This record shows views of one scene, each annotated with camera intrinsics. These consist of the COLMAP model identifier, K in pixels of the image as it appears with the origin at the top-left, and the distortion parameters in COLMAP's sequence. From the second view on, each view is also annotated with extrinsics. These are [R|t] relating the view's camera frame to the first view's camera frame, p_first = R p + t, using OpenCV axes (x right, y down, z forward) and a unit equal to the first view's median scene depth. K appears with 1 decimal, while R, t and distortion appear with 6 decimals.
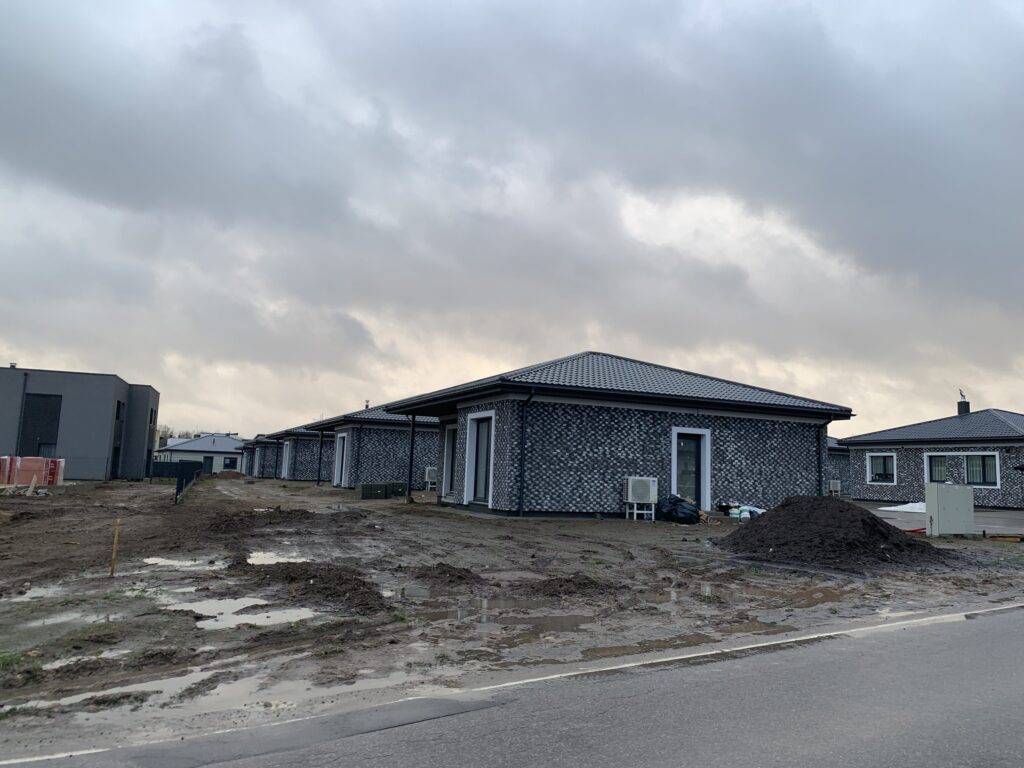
lens RADIAL K [[793.3, 0, 532.0], [0, 793.3, 404.1], [0, 0, 1]] dist [0.039301, -0.044232]
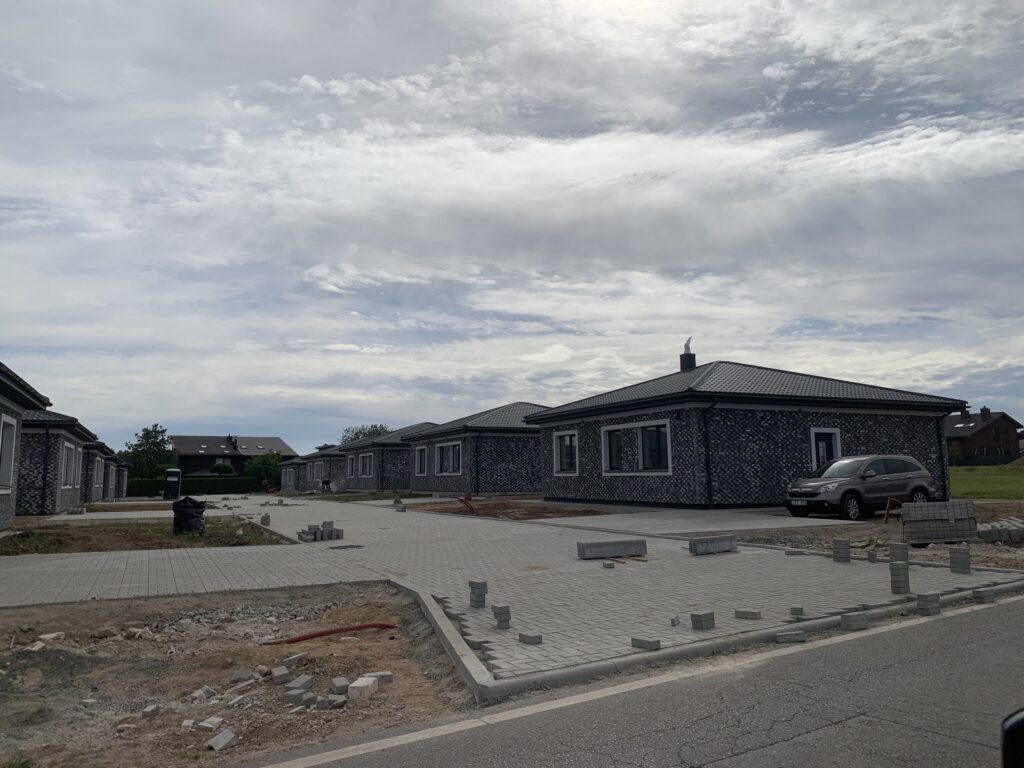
lens RADIAL K [[793.3, 0, 511.7], [0, 793.3, 388.8], [0, 0, 1]] dist [0.039301, -0.044232]
pose [[0.998840, -0.048069, -0.002859, 0.417501], [0.047982, 0.998526, -0.025357, 0.041767], [0.004073, 0.025190, 0.999674, 0.319282]]
